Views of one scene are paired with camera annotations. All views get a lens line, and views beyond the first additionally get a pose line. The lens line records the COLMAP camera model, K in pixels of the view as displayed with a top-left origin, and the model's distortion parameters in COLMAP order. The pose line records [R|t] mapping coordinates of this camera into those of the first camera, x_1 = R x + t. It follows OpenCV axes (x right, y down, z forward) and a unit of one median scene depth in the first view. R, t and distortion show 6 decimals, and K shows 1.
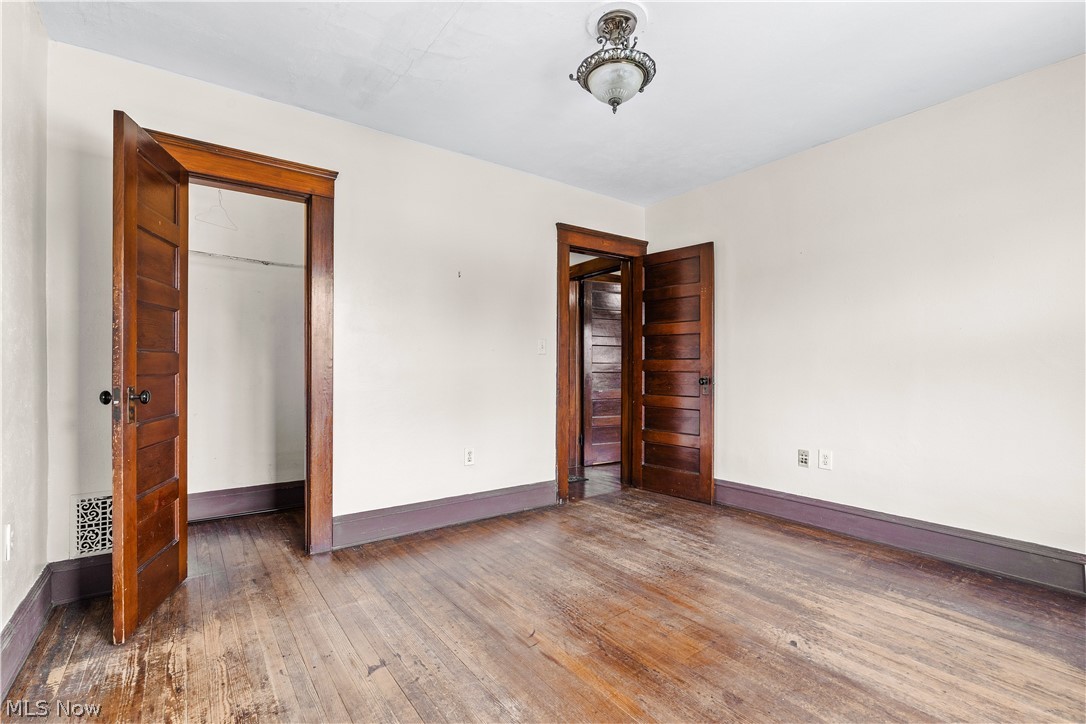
lens RADIAL K [[494.9, 0, 544.4], [0, 494.9, 363.6], [0, 0, 1]] dist [0.000046, 0.000144]
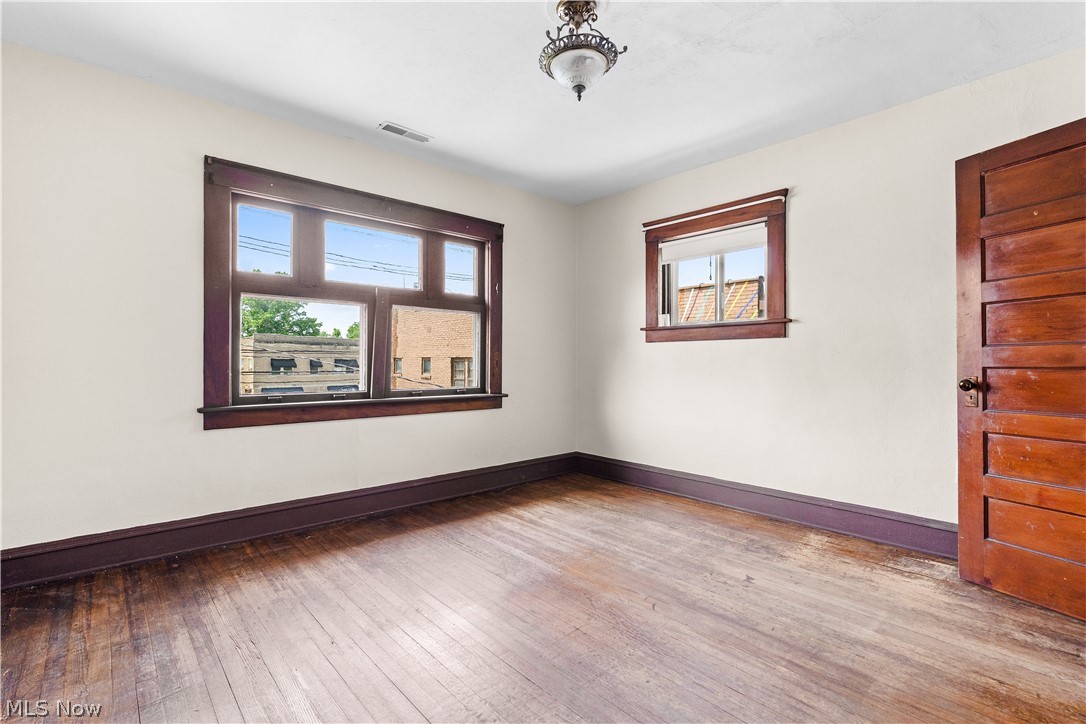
lens RADIAL K [[494.9, 0, 543.9], [0, 494.9, 358.8], [0, 0, 1]] dist [0.000046, 0.000144]
pose [[-0.995684, -0.002941, -0.092759, 0.328391], [-0.001719, 0.999911, -0.013249, 0.017520], [0.092789, -0.013033, -0.995600, 2.129547]]
